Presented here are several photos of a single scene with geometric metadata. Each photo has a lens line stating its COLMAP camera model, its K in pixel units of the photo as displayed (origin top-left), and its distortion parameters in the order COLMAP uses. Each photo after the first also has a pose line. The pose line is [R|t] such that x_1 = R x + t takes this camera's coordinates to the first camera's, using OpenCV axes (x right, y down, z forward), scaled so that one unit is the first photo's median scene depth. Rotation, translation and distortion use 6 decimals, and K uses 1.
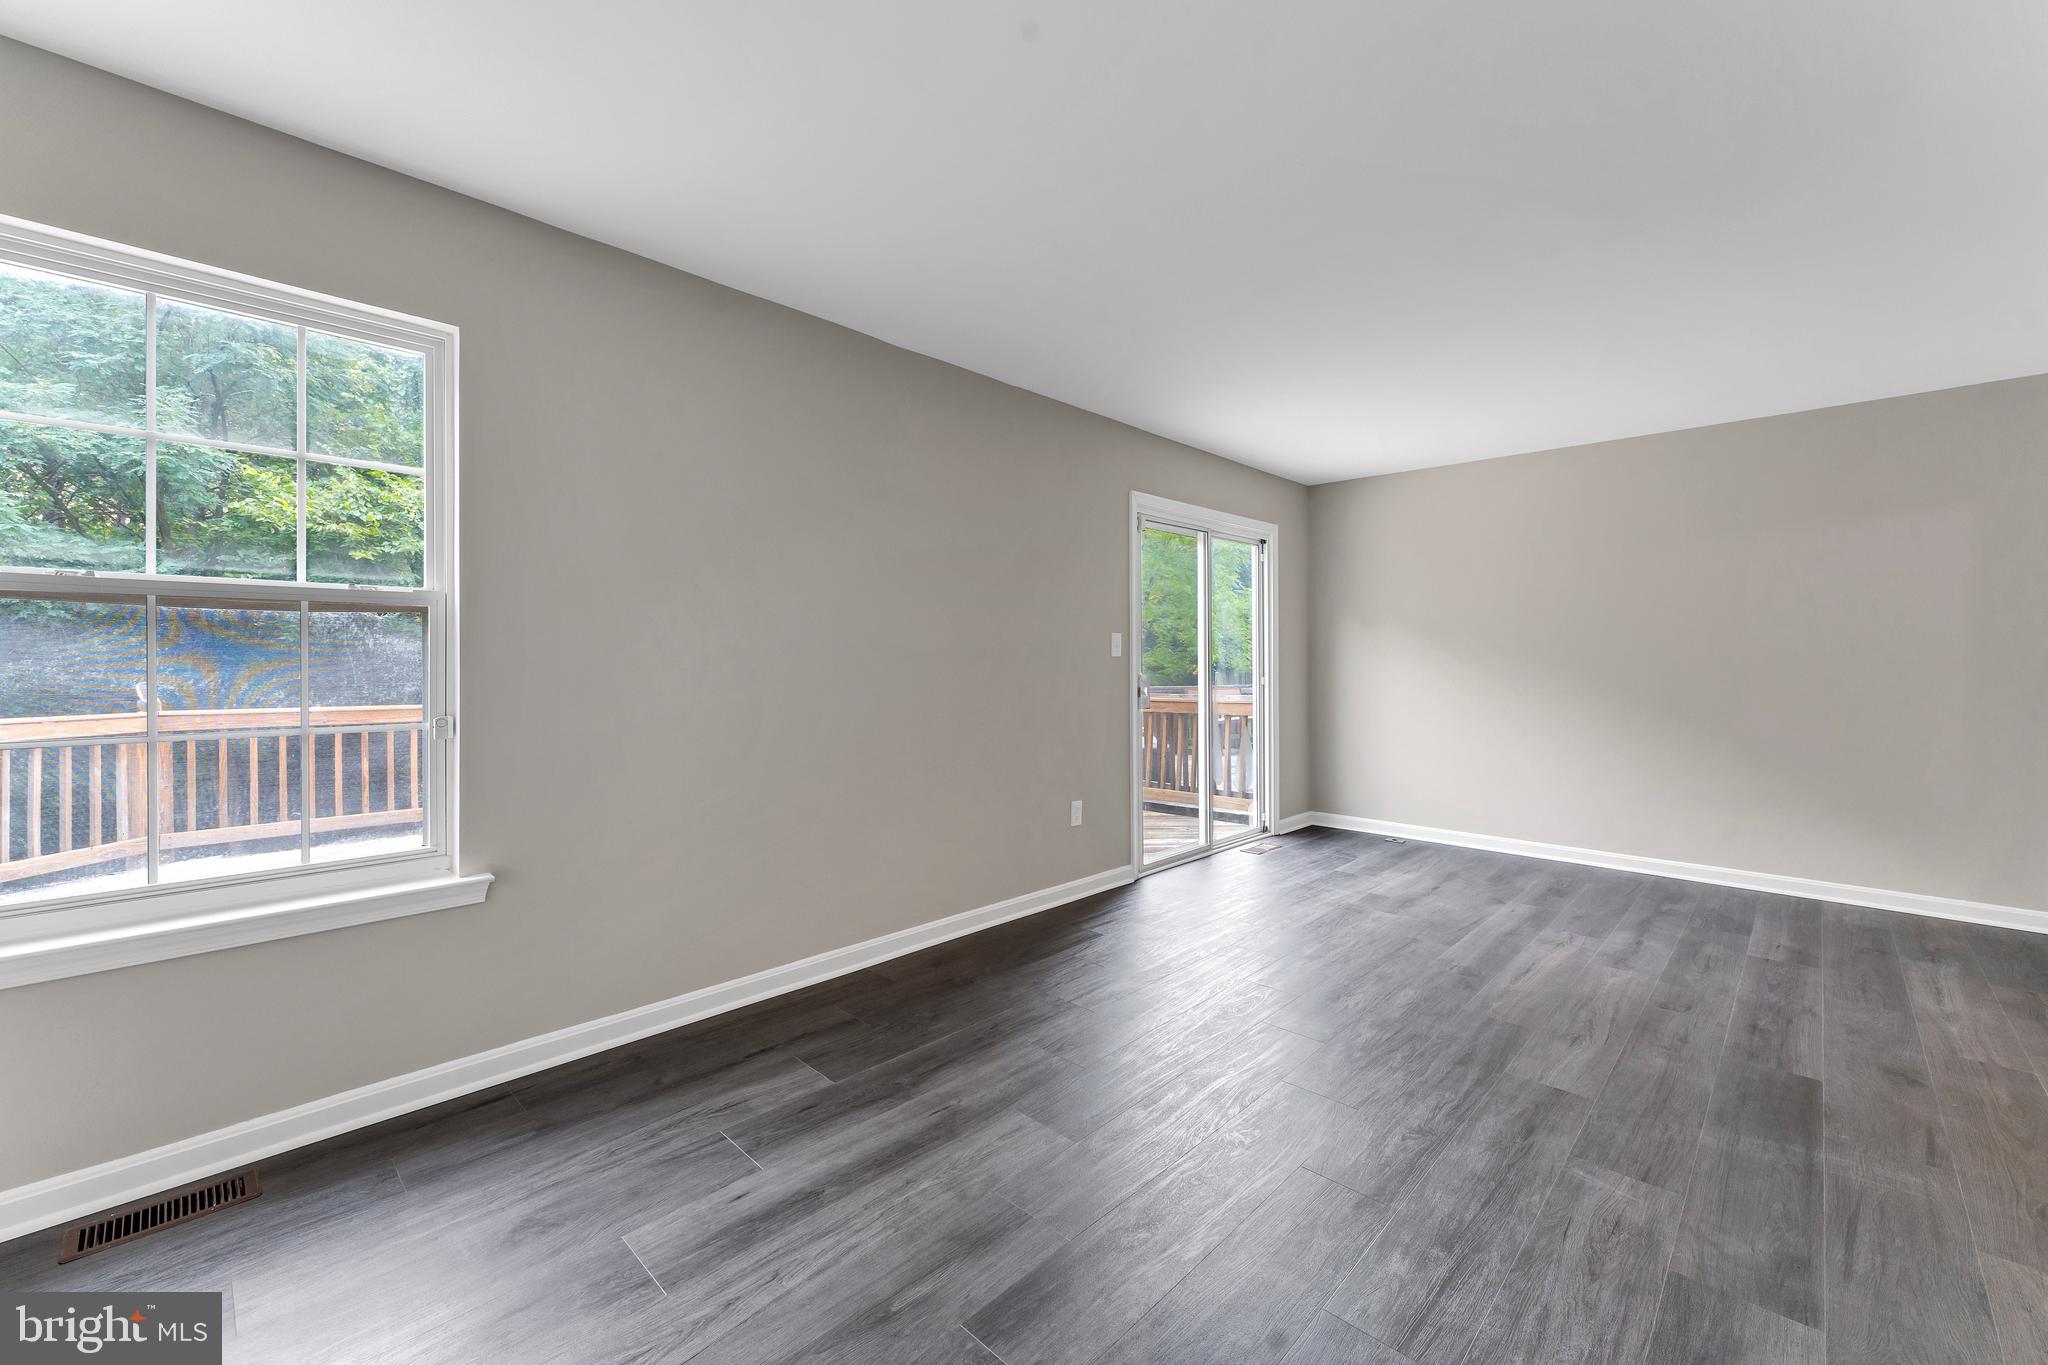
lens RADIAL K [[821.9, 0, 1028.6], [0, 821.9, 654.8], [0, 0, 1]] dist [-0.000728, -0.000808]
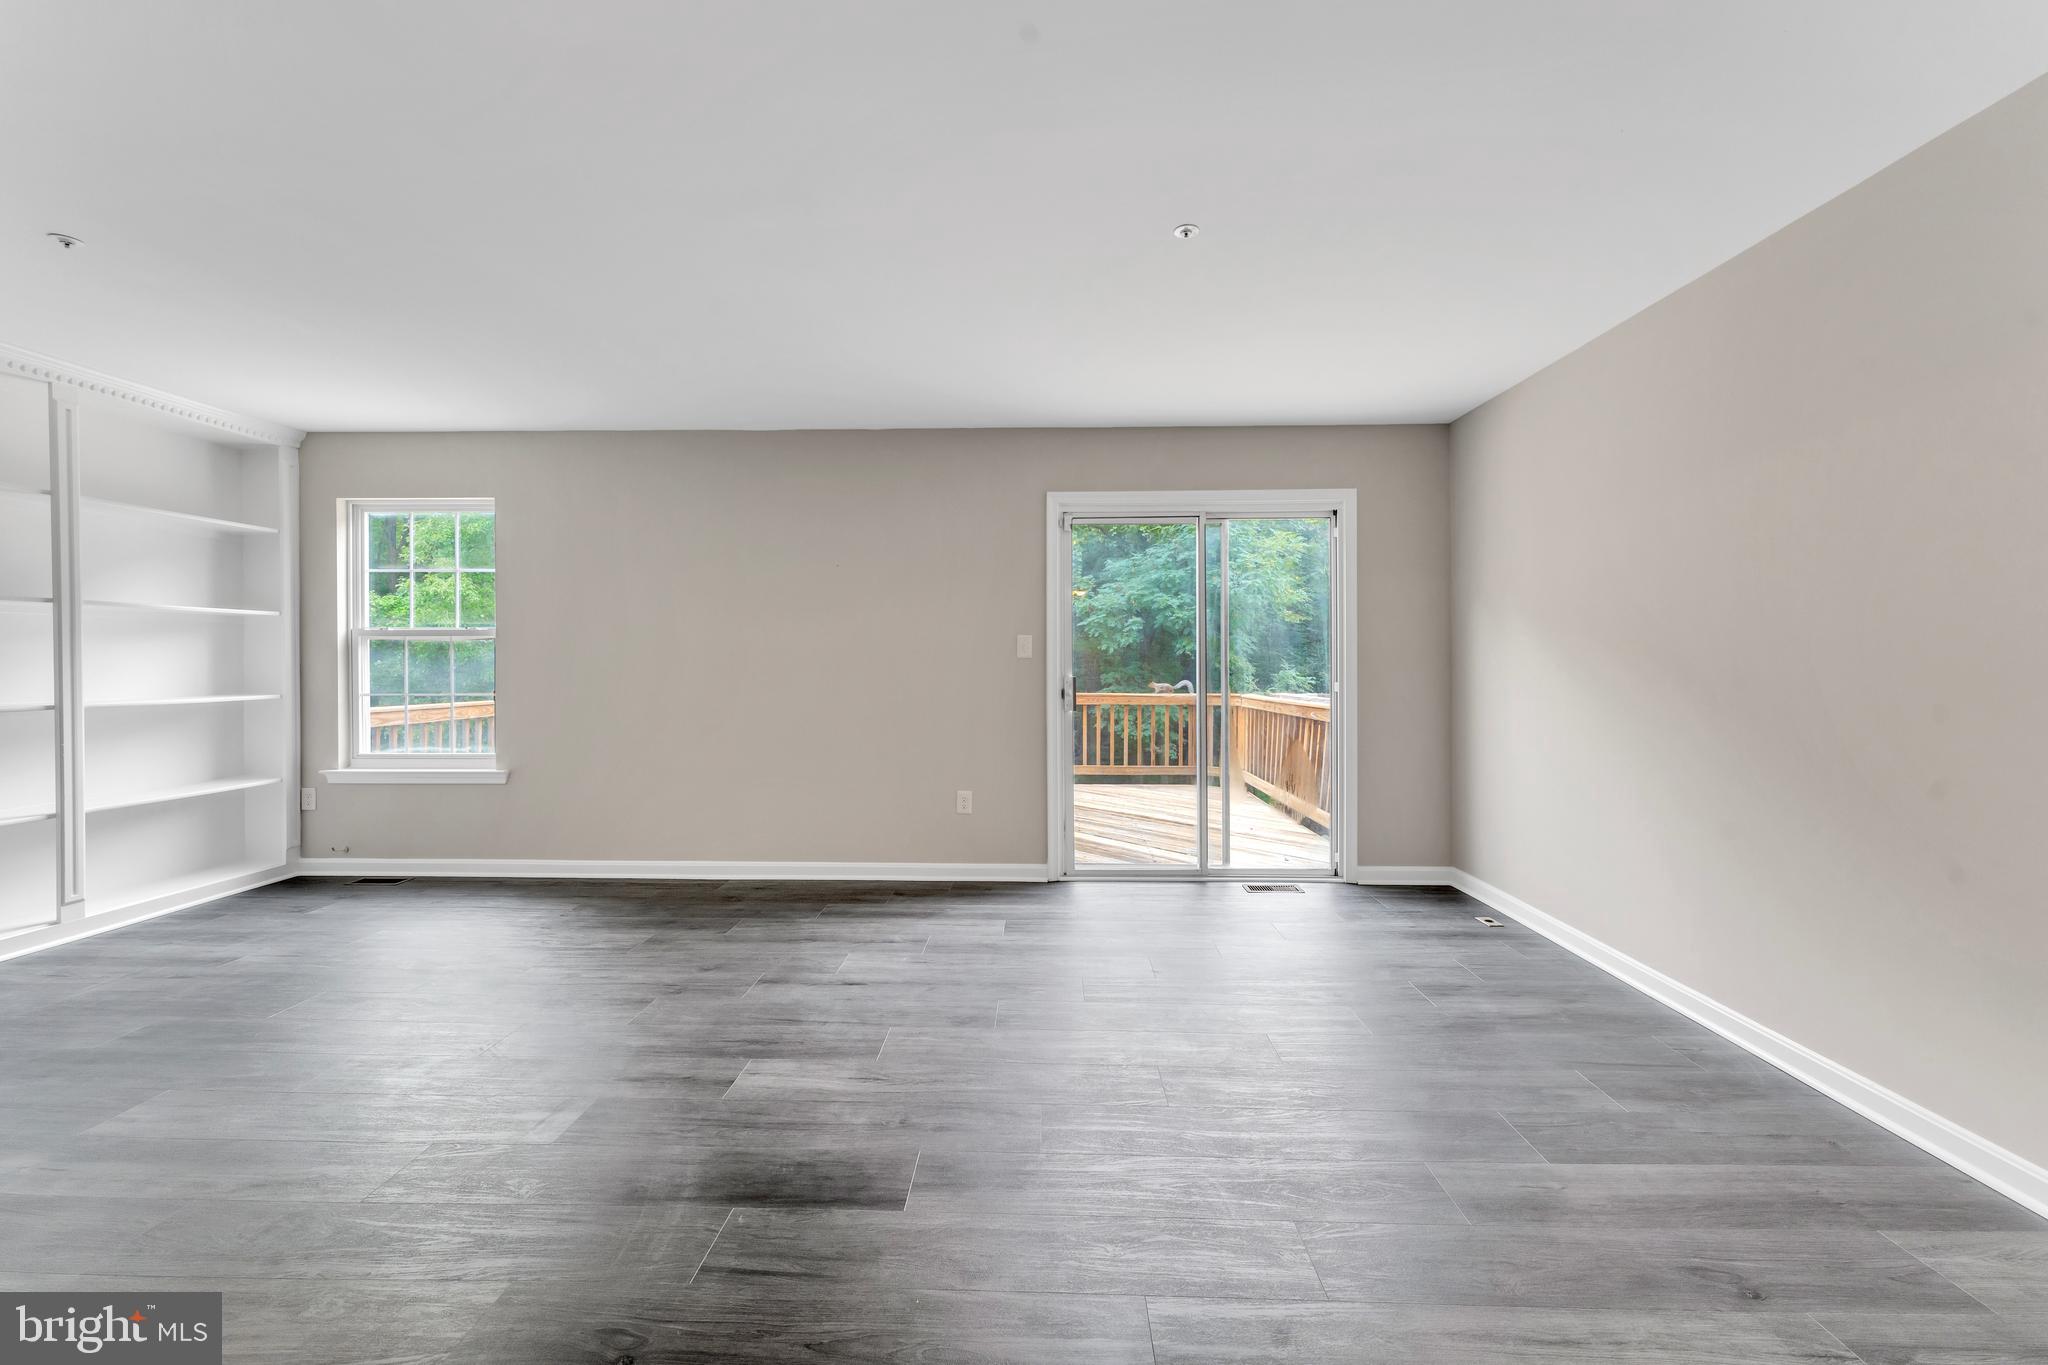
lens RADIAL K [[821.9, 0, 1018.0], [0, 821.9, 662.8], [0, 0, 1]] dist [-0.000728, -0.000808]
pose [[0.671108, 0.005528, -0.741339, 1.089158], [0.003864, 0.999933, 0.010954, -0.003513], [0.741350, -0.010216, 0.671041, 0.383703]]
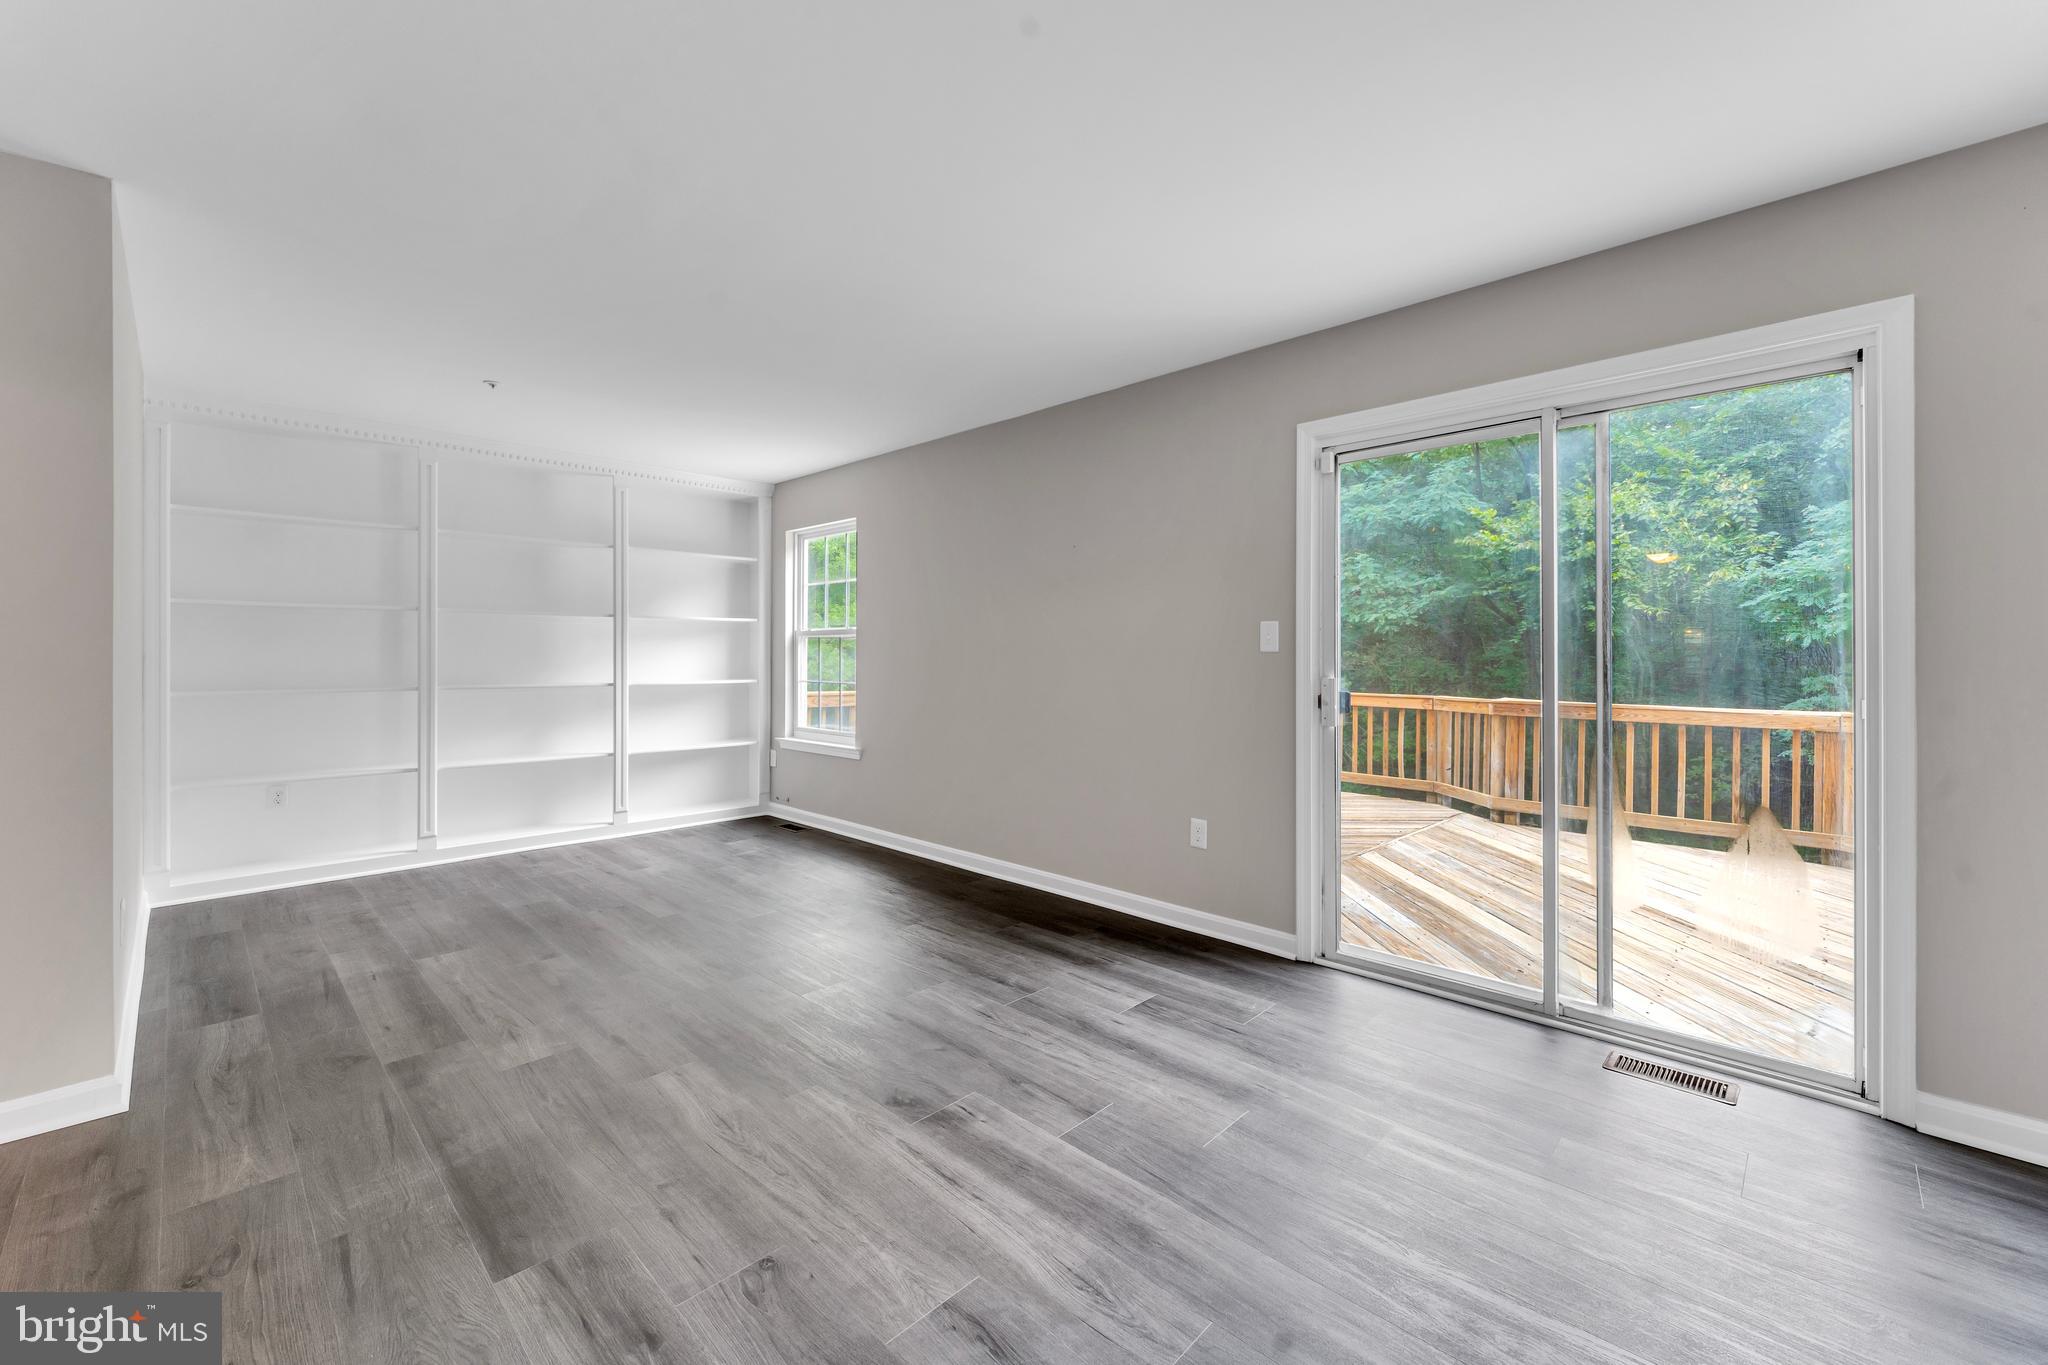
lens RADIAL K [[821.9, 0, 1013.4], [0, 821.9, 651.1], [0, 0, 1]] dist [-0.000728, -0.000808]
pose [[-0.008838, -0.002515, -0.999958, 1.106566], [0.005986, 0.999979, -0.002568, 0.002954], [0.999943, -0.006008, -0.008823, 0.969006]]
